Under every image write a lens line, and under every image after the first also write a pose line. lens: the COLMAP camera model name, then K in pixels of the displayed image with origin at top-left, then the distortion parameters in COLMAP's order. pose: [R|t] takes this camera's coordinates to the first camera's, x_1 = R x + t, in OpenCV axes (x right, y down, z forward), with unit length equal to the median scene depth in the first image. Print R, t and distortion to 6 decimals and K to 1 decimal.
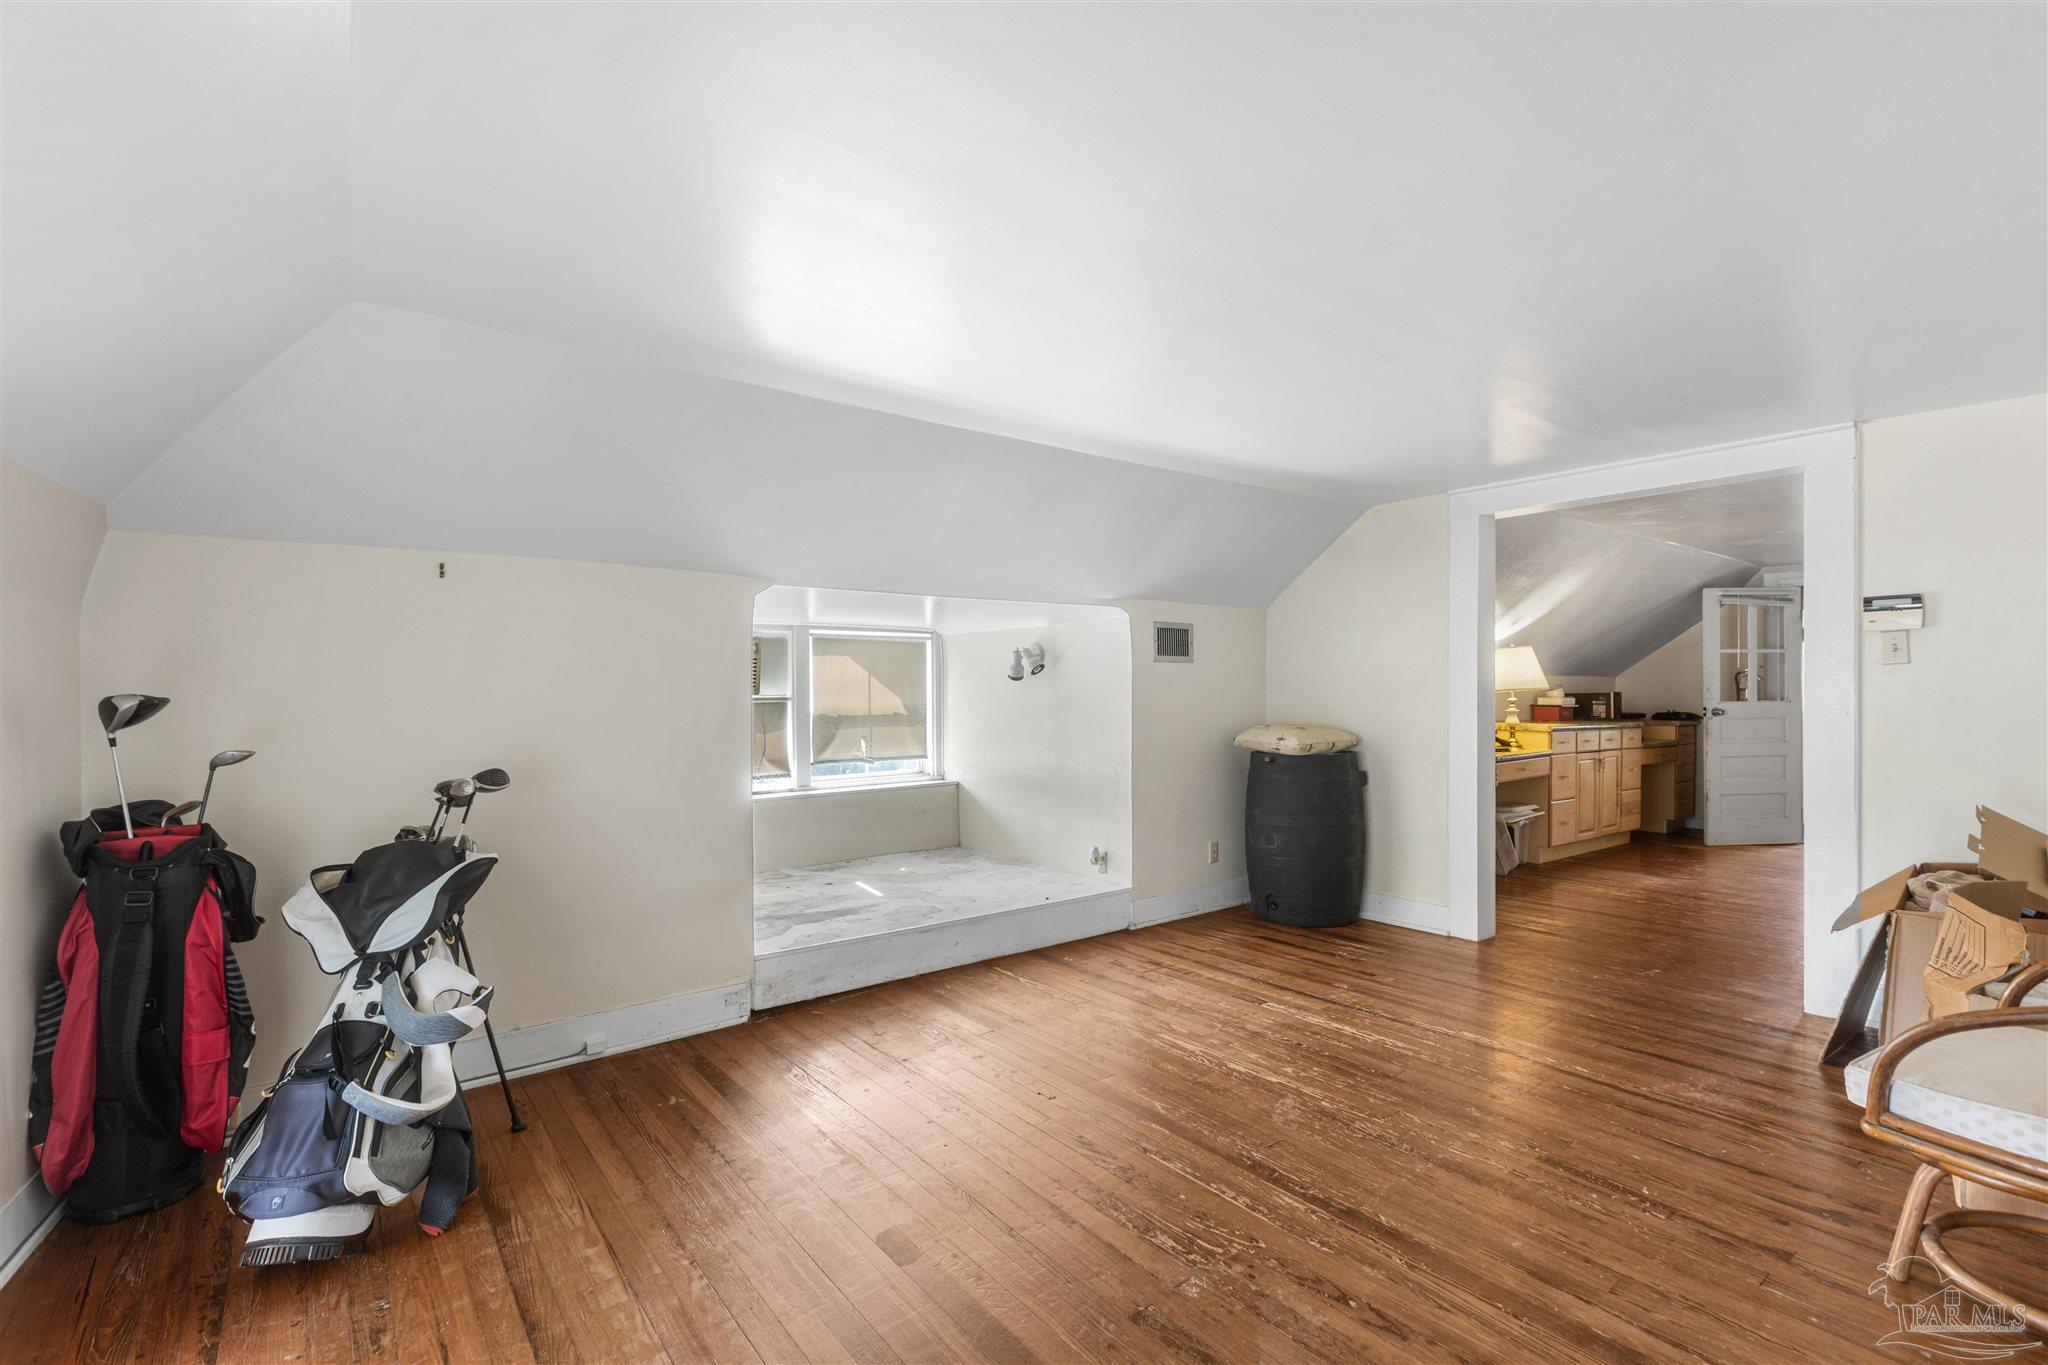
lens RADIAL K [[930.8, 0, 1013.9], [0, 930.8, 700.0], [0, 0, 1]] dist [-0.001069, -0.000212]
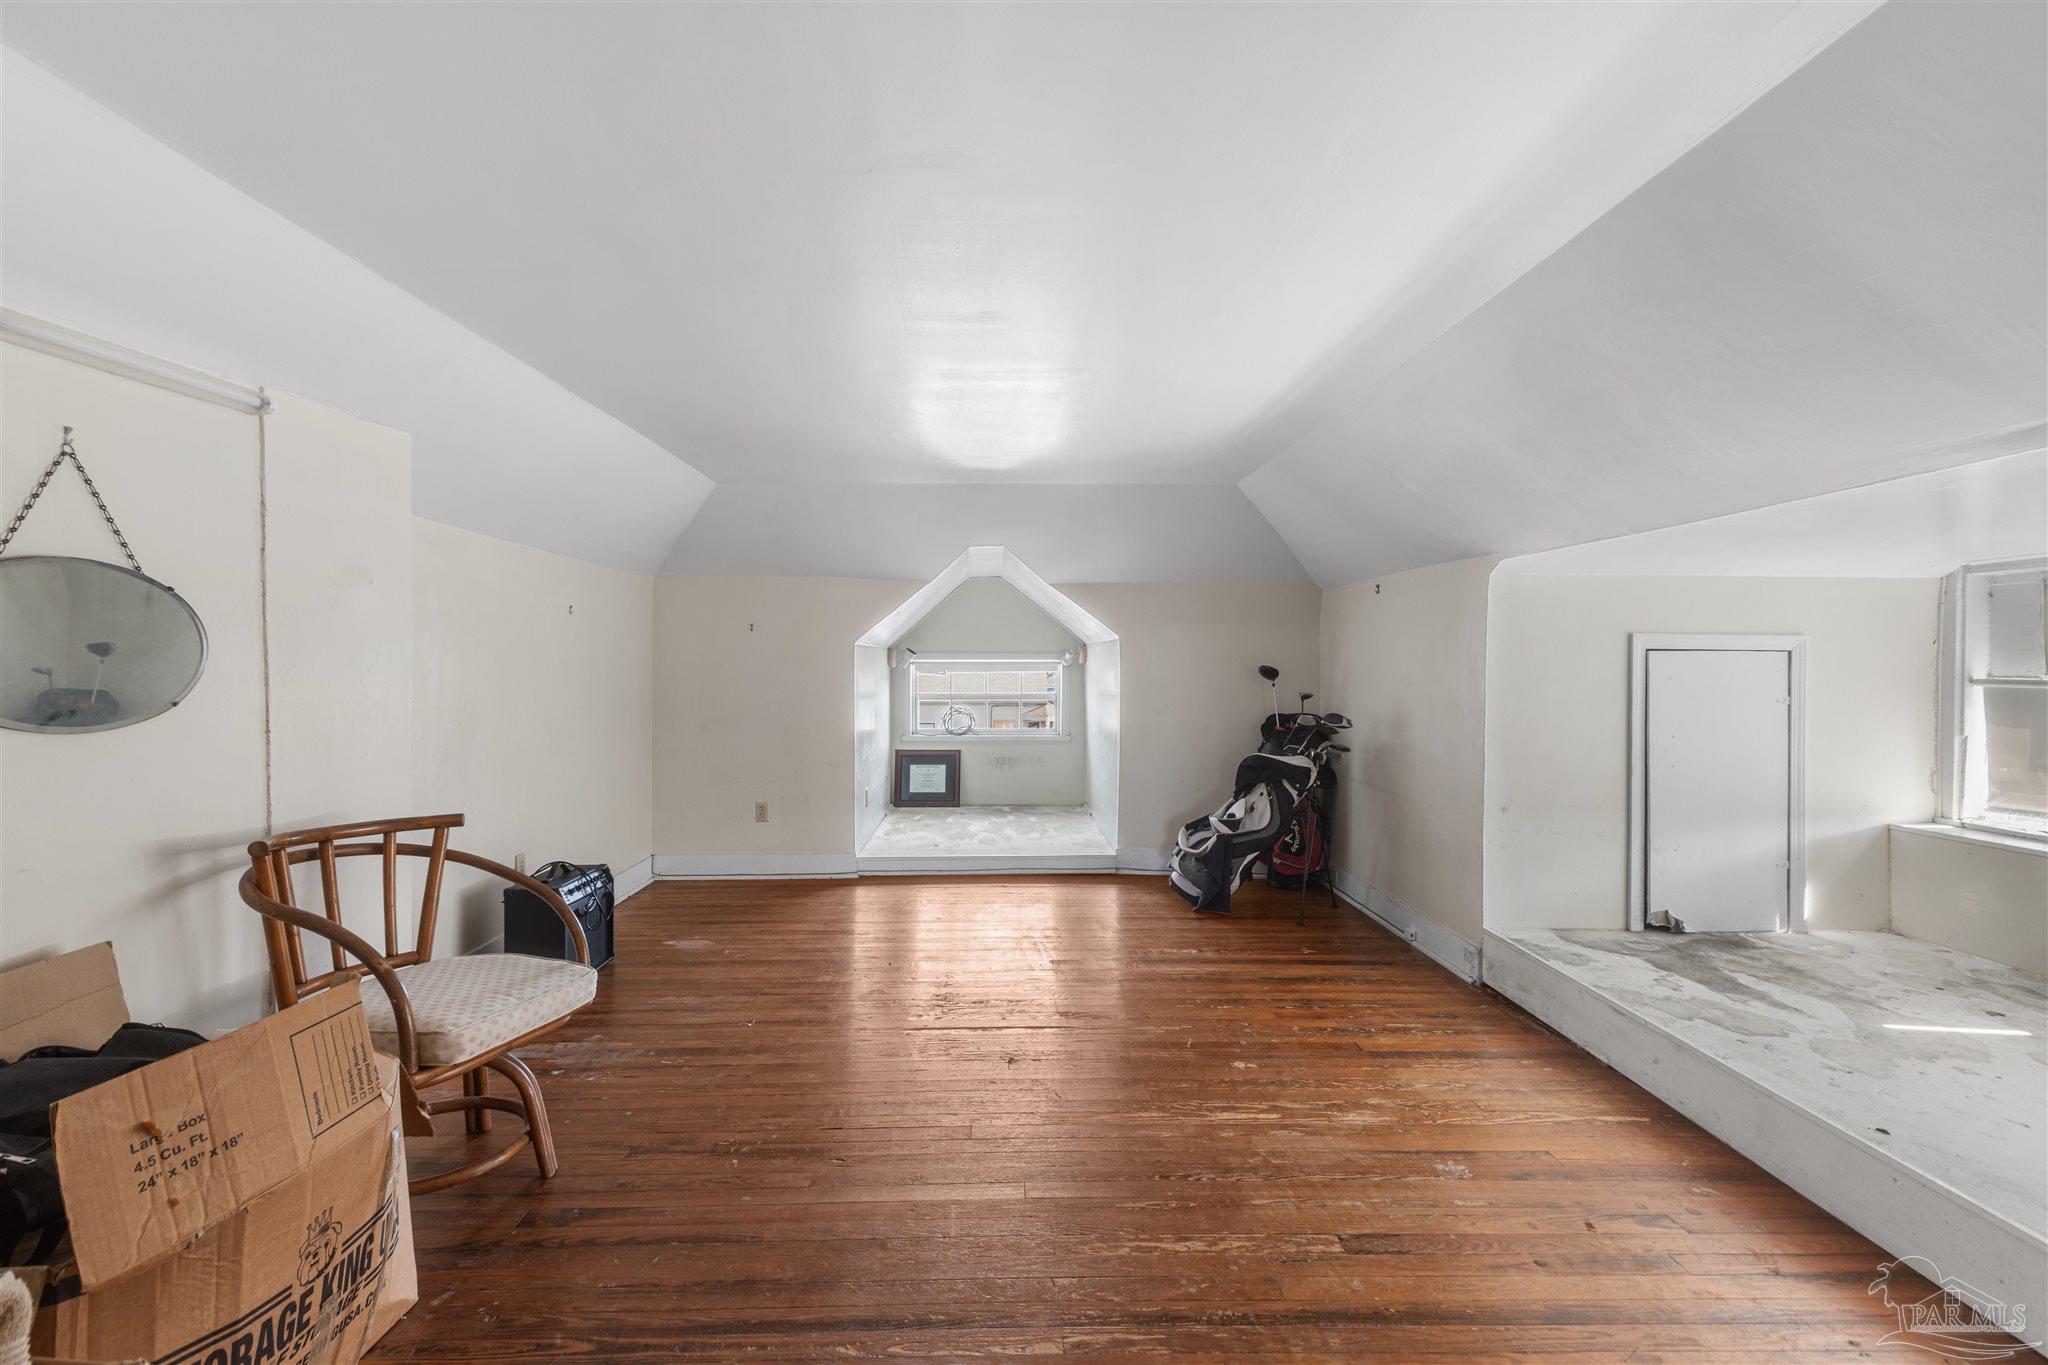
lens RADIAL K [[921.6, 0, 1018.5], [0, 921.6, 650.7], [0, 0, 1]] dist [0.003918, 0.000389]
pose [[-0.598779, -0.000749, -0.800914, 0.987670], [-0.000792, 1.000000, -0.000342, -0.032604], [0.800914, 0.000429, -0.598779, 1.404053]]
